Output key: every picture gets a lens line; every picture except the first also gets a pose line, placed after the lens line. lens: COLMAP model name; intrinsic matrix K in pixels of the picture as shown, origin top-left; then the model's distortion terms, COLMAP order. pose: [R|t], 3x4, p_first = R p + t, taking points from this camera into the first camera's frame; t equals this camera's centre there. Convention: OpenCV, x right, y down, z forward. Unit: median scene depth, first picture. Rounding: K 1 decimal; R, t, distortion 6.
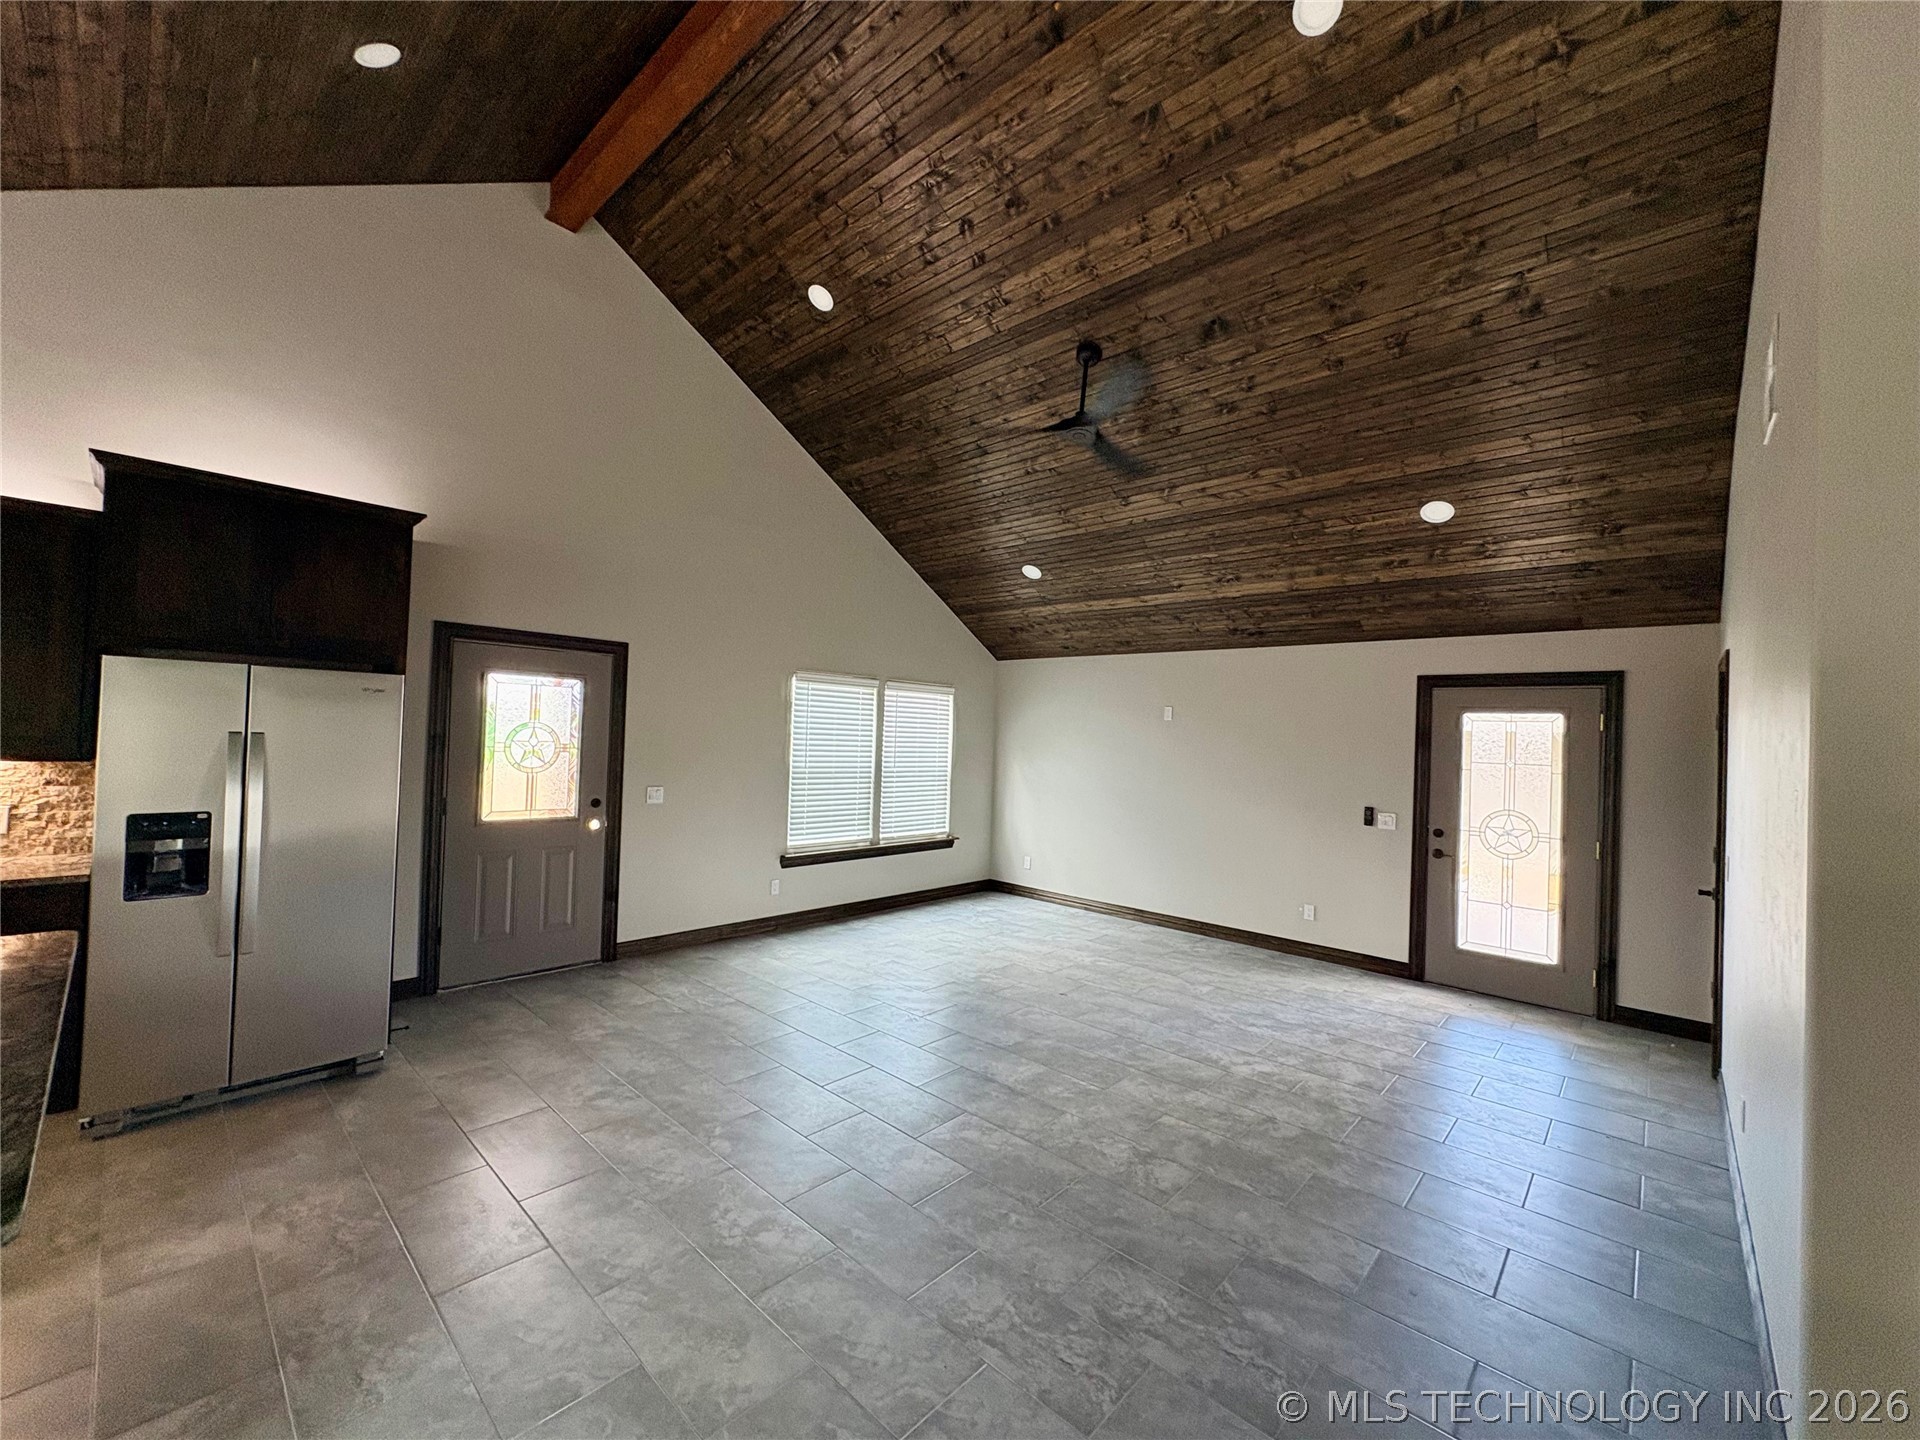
lens RADIAL K [[763.8, 0, 958.4], [0, 763.8, 724.5], [0, 0, 1]] dist [-0.000715, -0.000271]
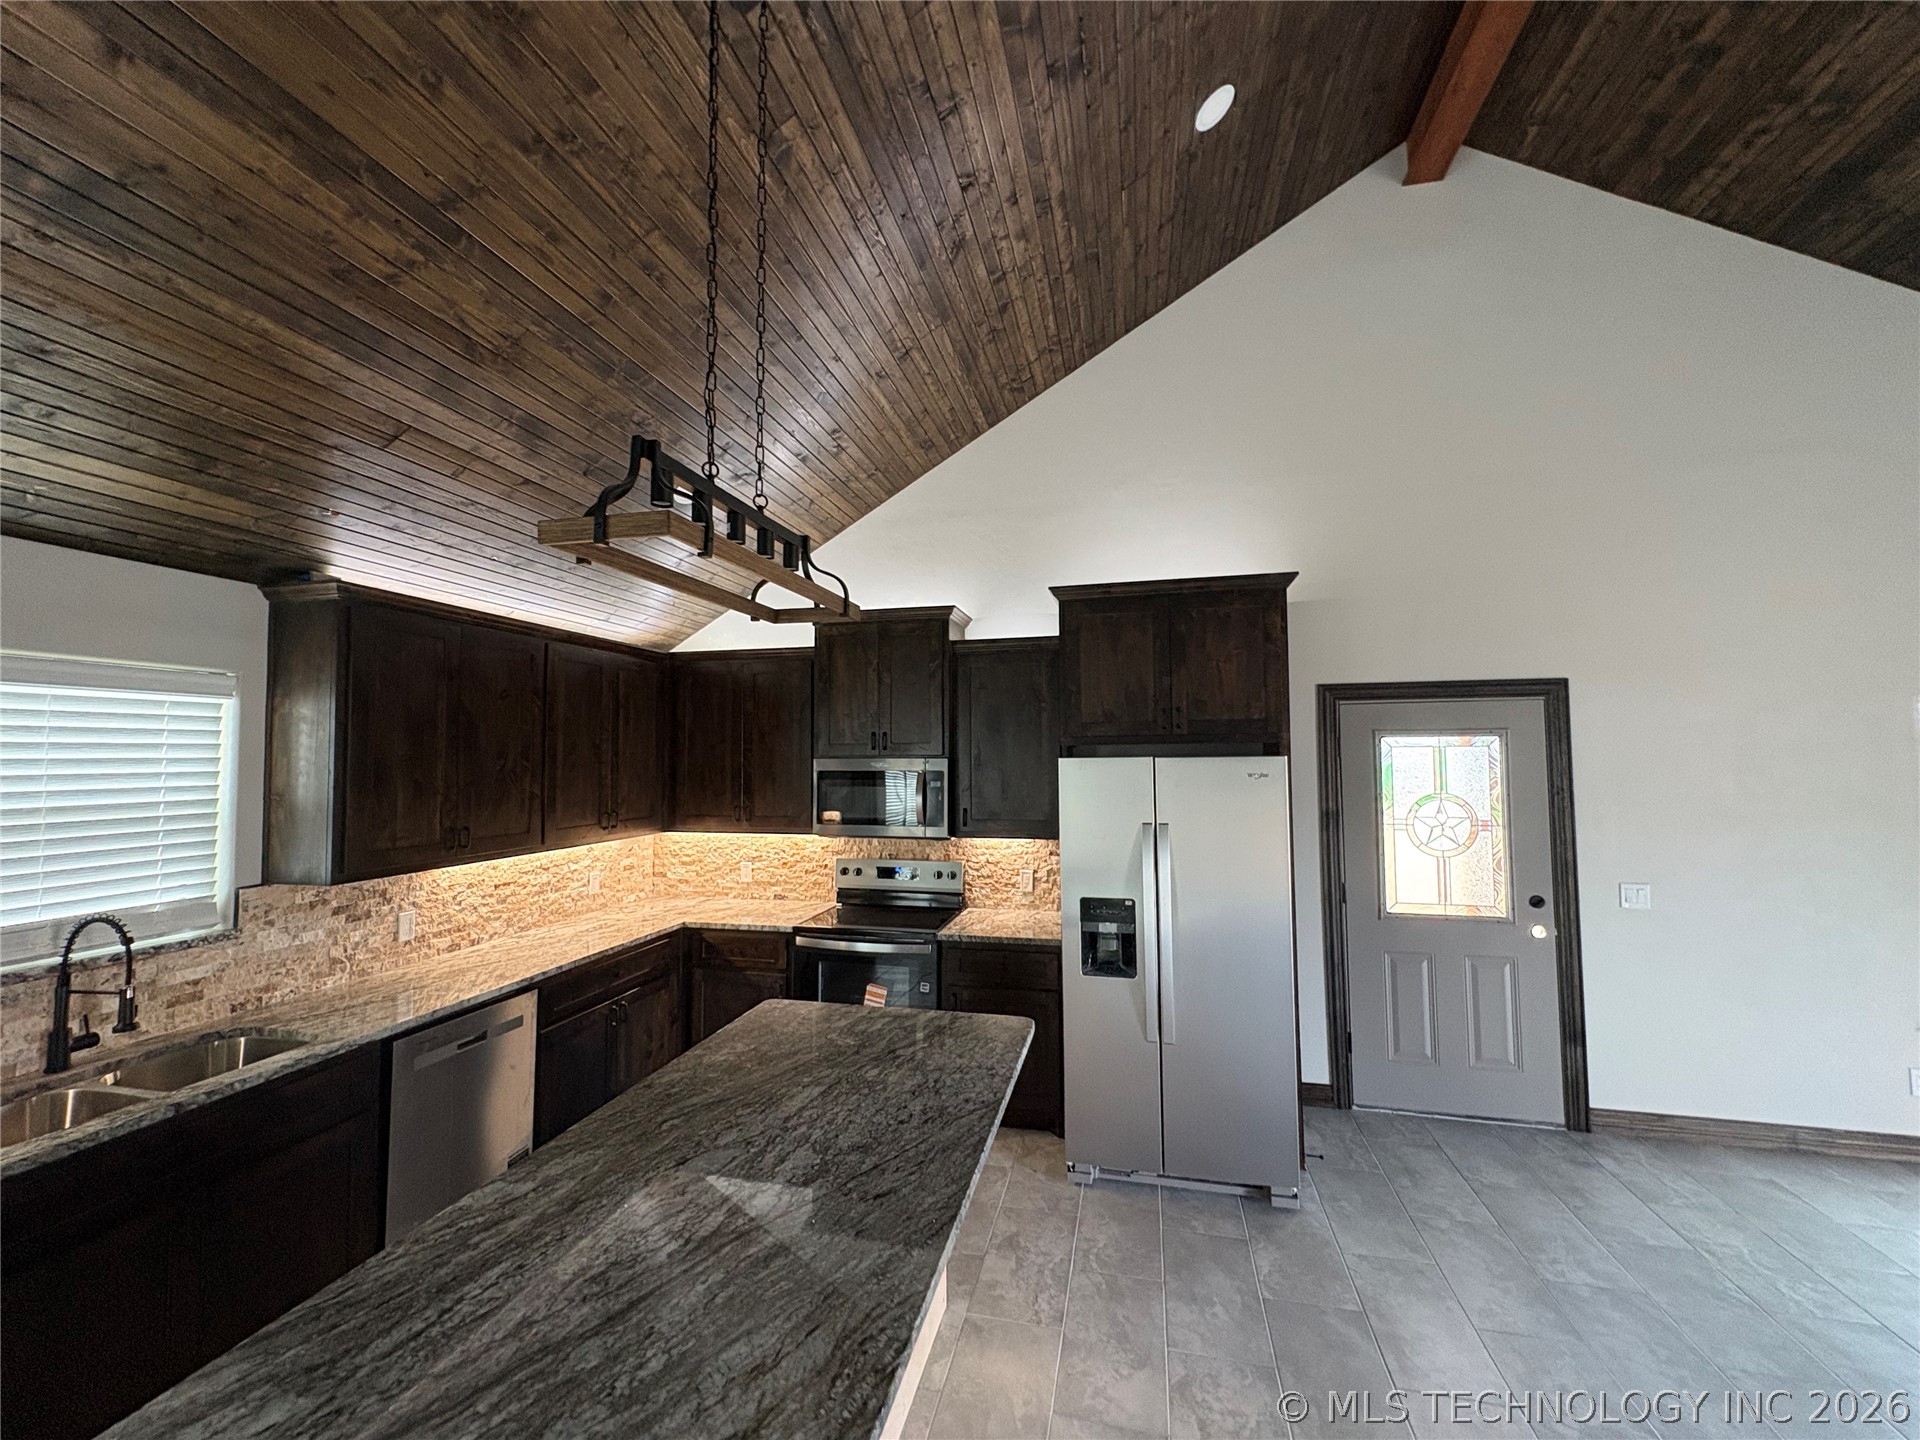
lens RADIAL K [[765.0, 0, 956.8], [0, 765.0, 722.6], [0, 0, 1]] dist [0.000581, -0.000256]
pose [[0.485906, -0.081667, -0.870187, -0.116033], [0.038275, 0.996658, -0.072164, -0.045096], [0.873173, 0.001759, 0.487408, 0.196830]]
